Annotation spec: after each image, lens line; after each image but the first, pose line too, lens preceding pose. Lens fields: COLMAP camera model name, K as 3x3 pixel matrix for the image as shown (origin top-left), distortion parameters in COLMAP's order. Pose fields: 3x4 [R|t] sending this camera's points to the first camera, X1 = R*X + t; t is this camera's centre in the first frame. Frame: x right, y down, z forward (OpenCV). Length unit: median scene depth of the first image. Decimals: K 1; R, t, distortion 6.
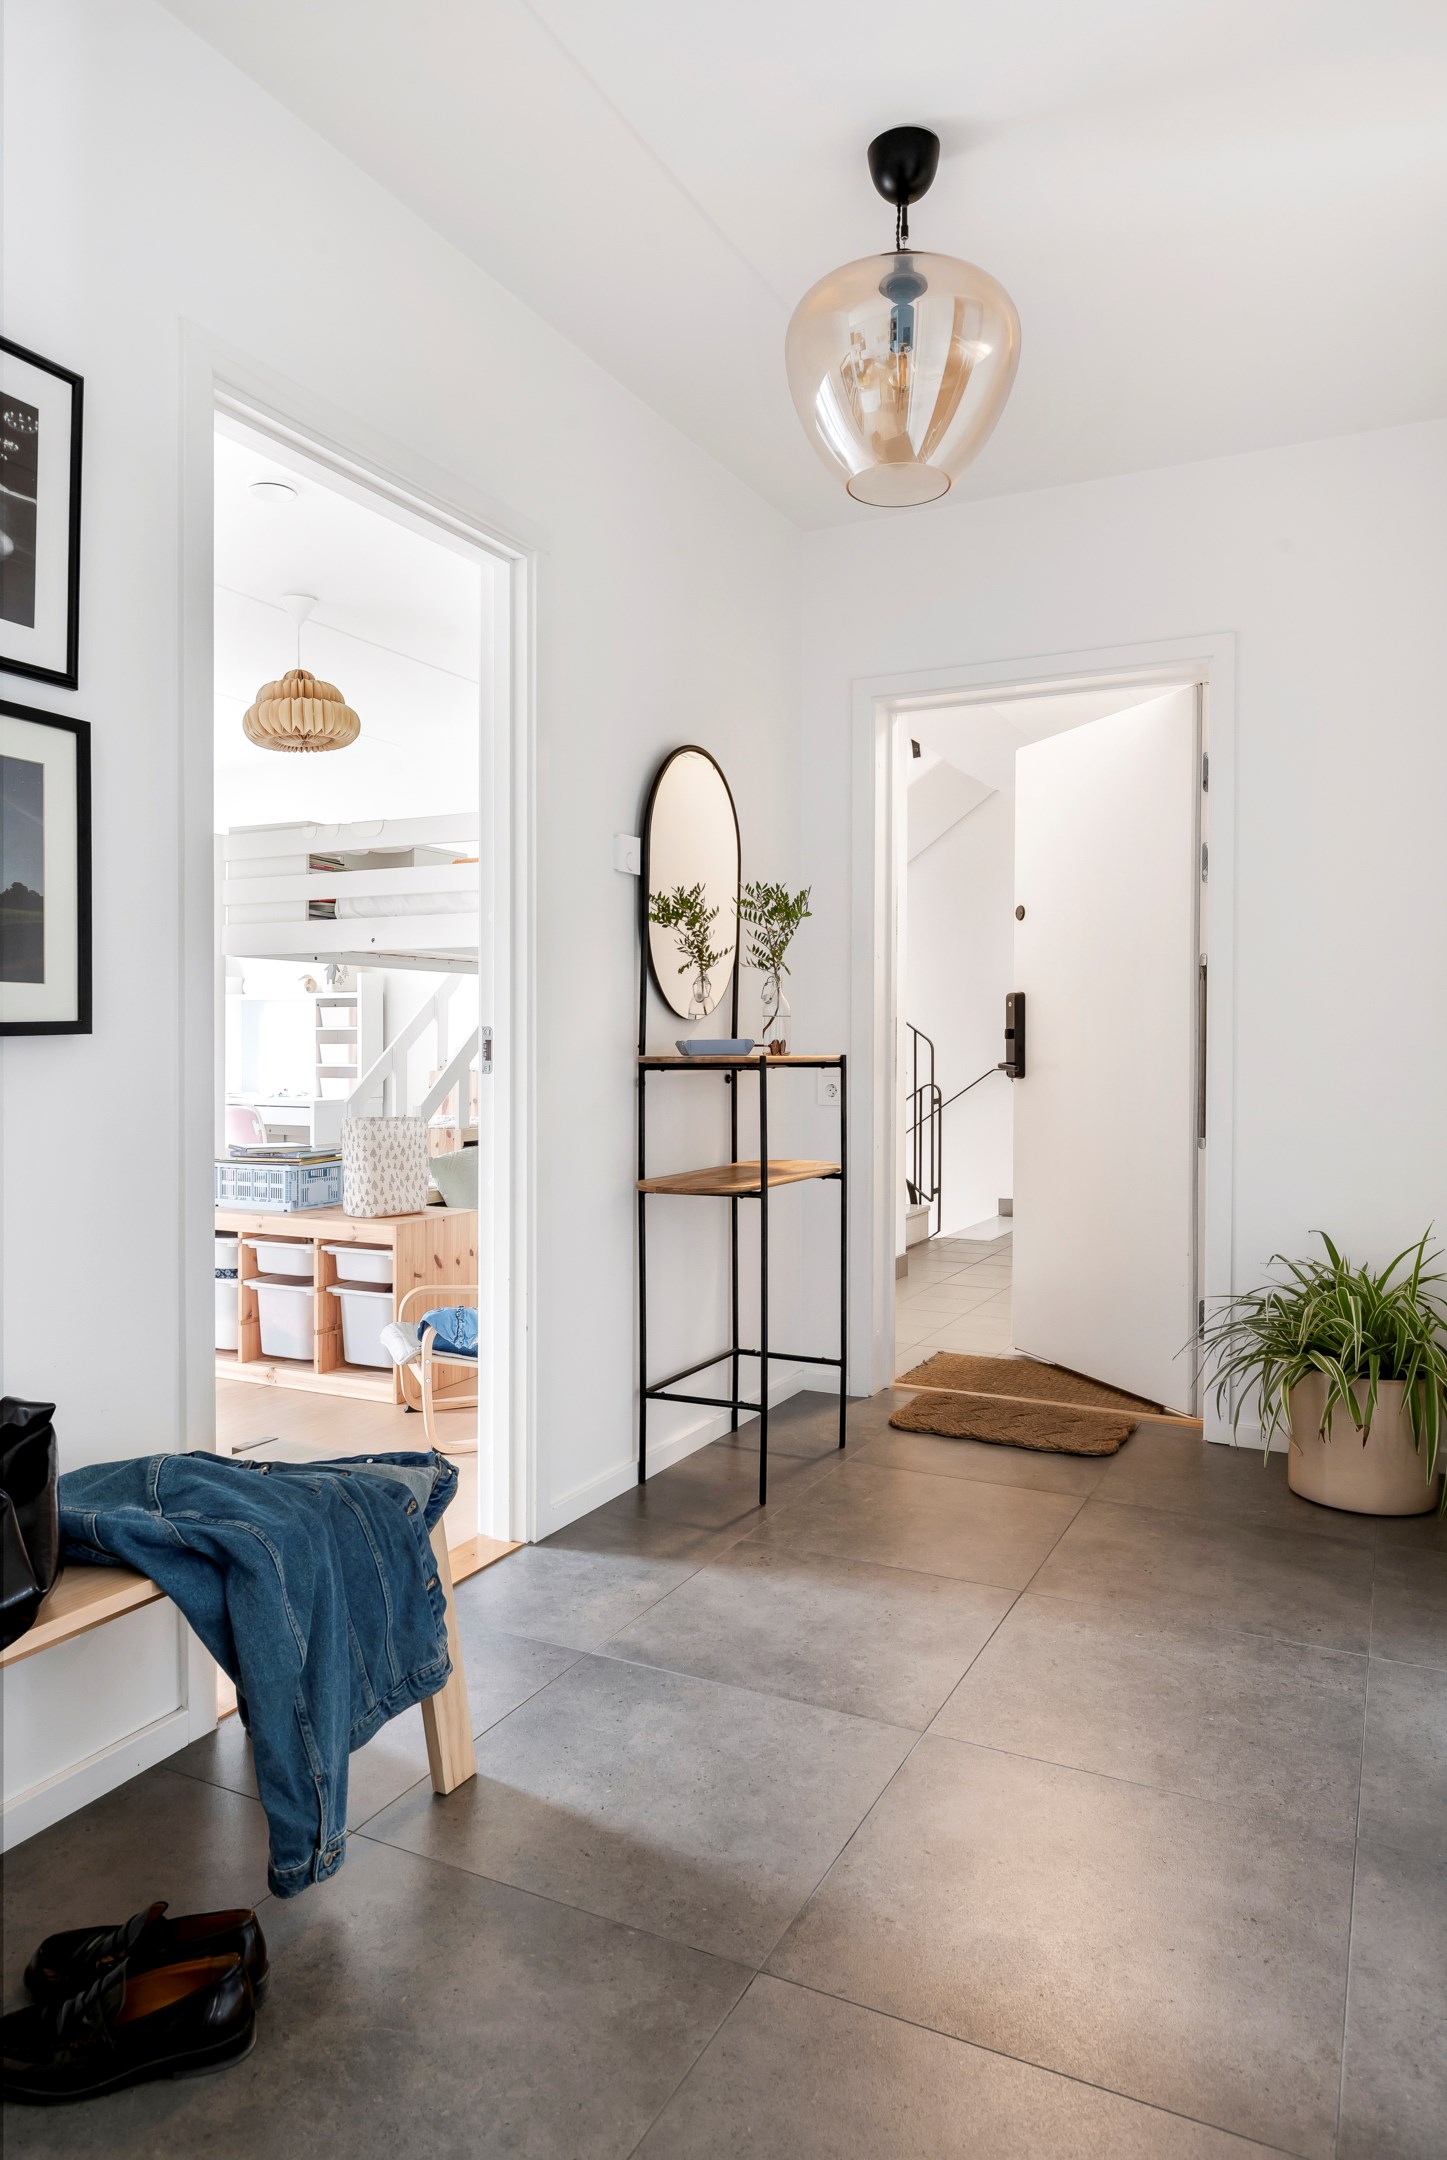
lens RADIAL K [[1358.0, 0, 723.5], [0, 1358.0, 1080.0], [0, 0, 1]] dist [0.000068, 0.000342]
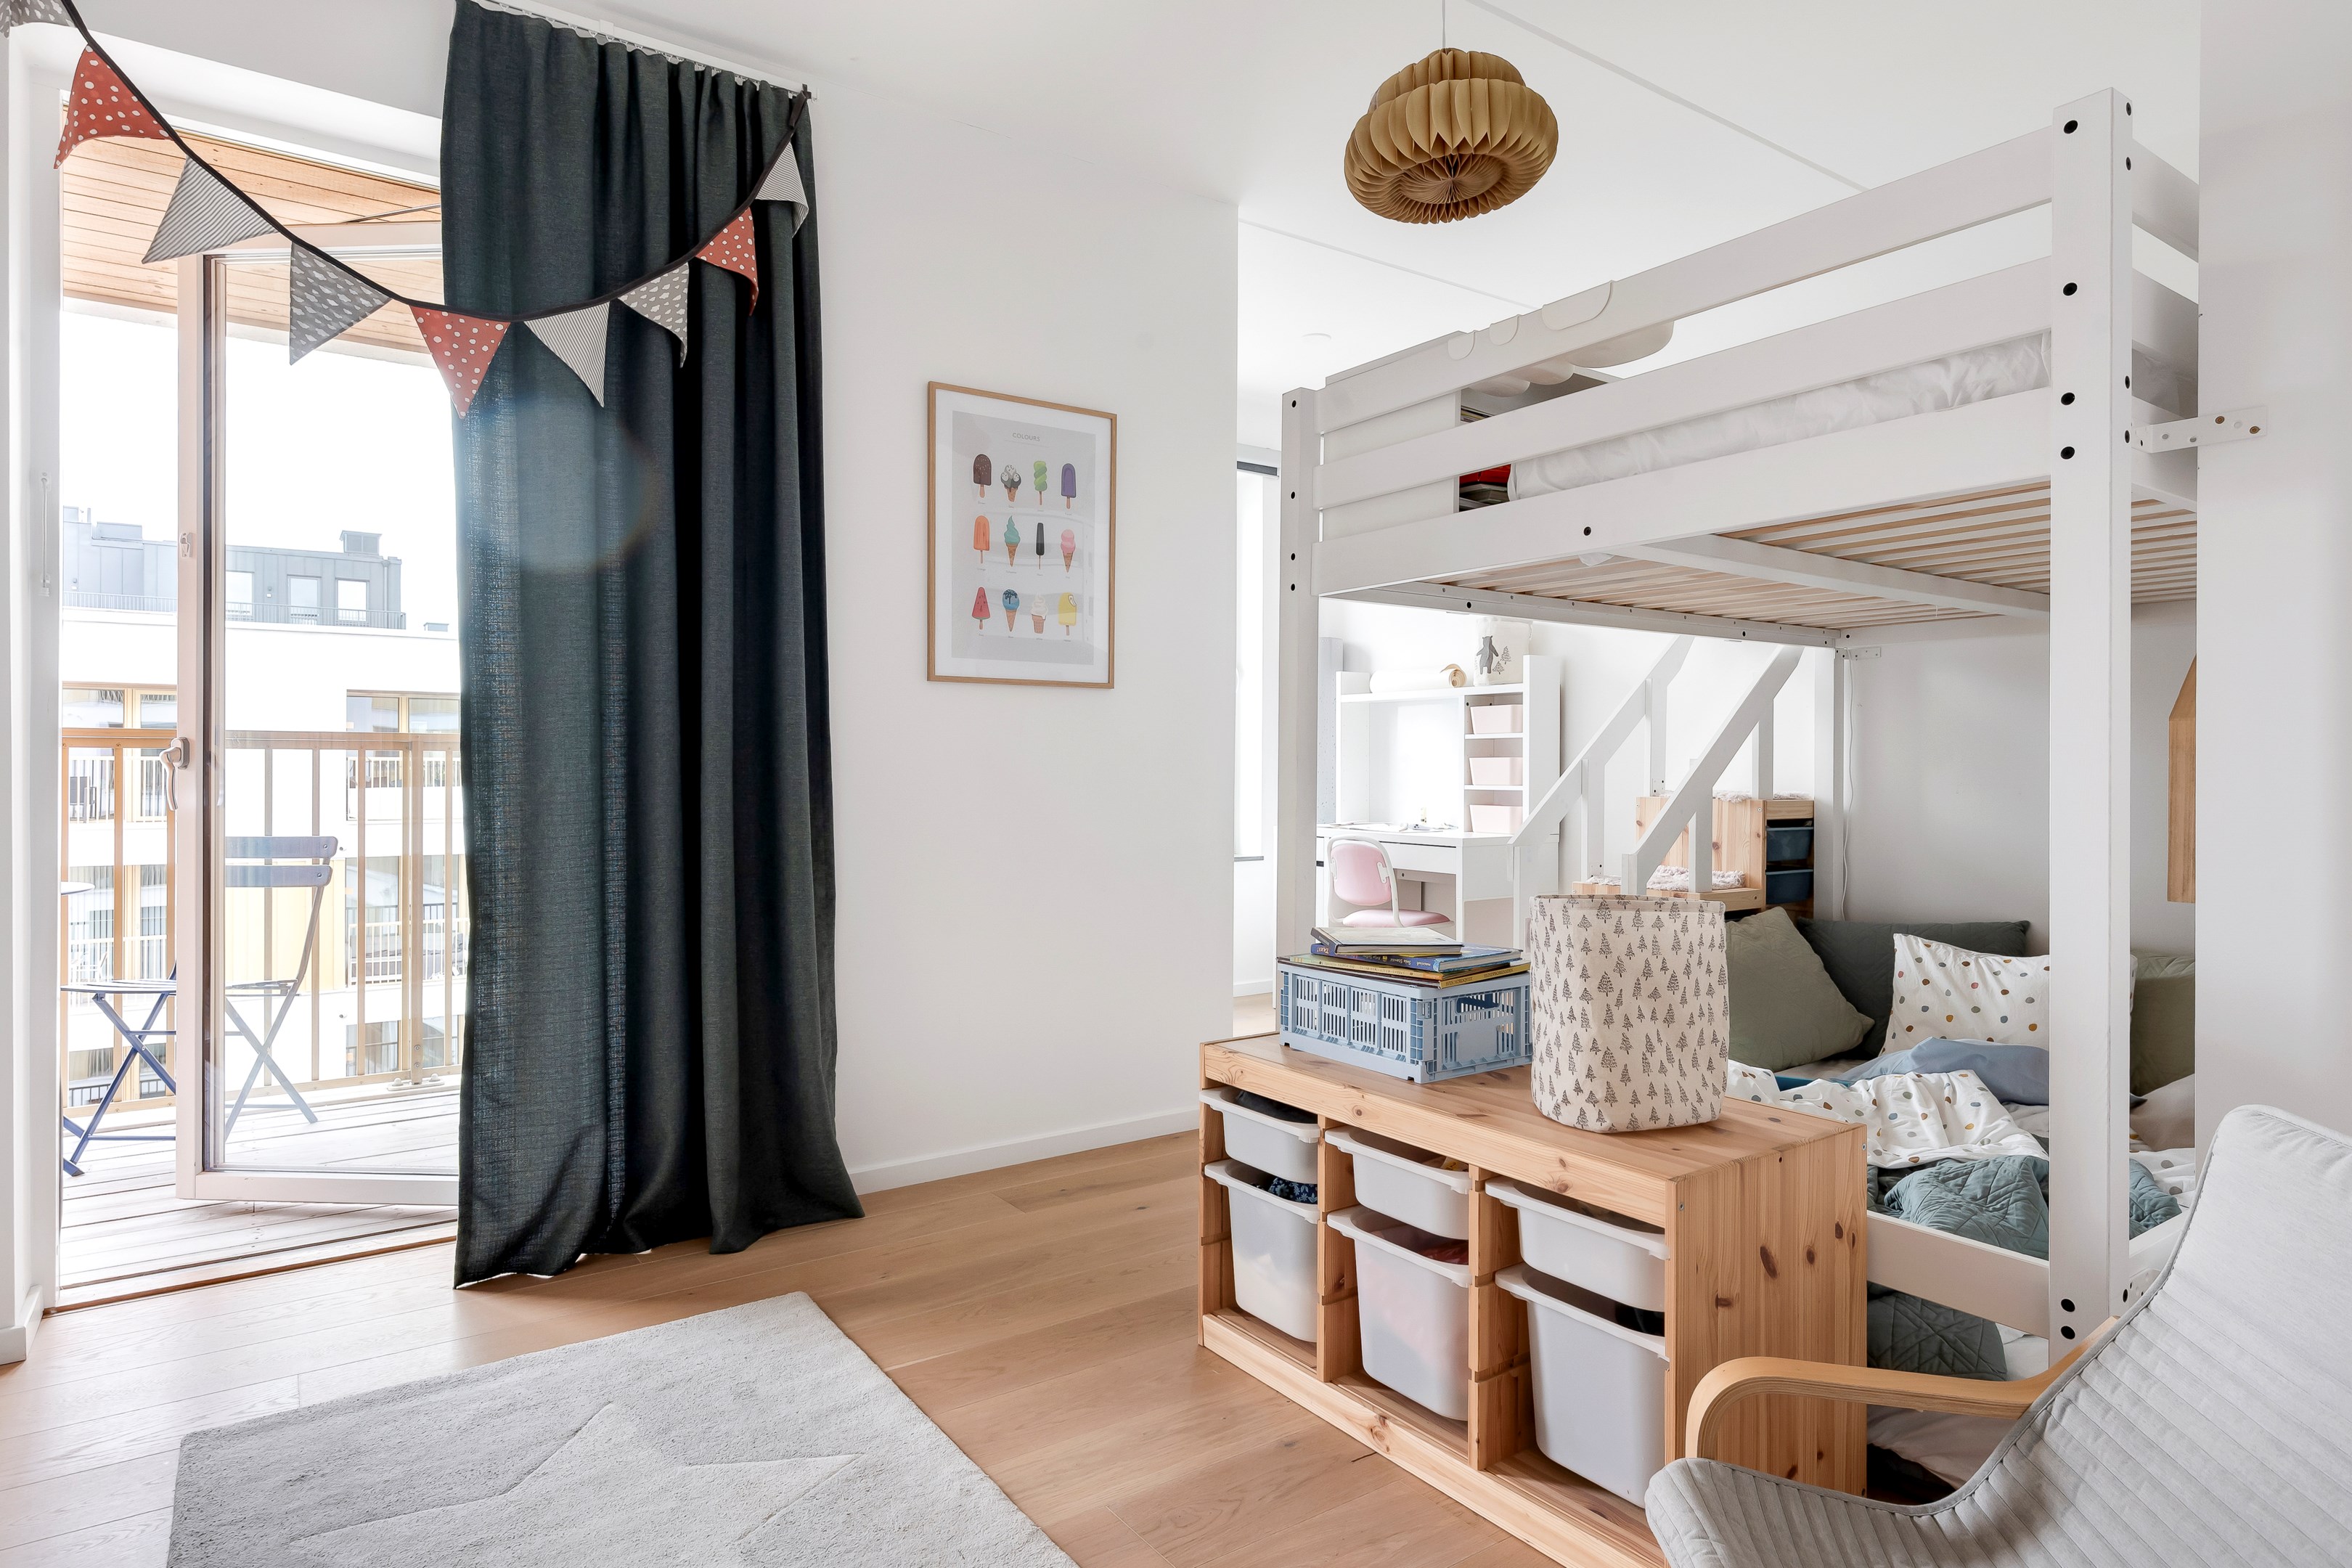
lens RADIAL K [[1212.9, 0, 1173.5], [0, 1212.9, 759.0], [0, 0, 1]] dist [0.000363, 0.000086]
pose [[0.867286, -0.005662, -0.497777, -0.180001], [-0.013539, 0.999297, -0.034956, -0.002494], [0.497625, 0.037056, 0.866600, 0.579504]]
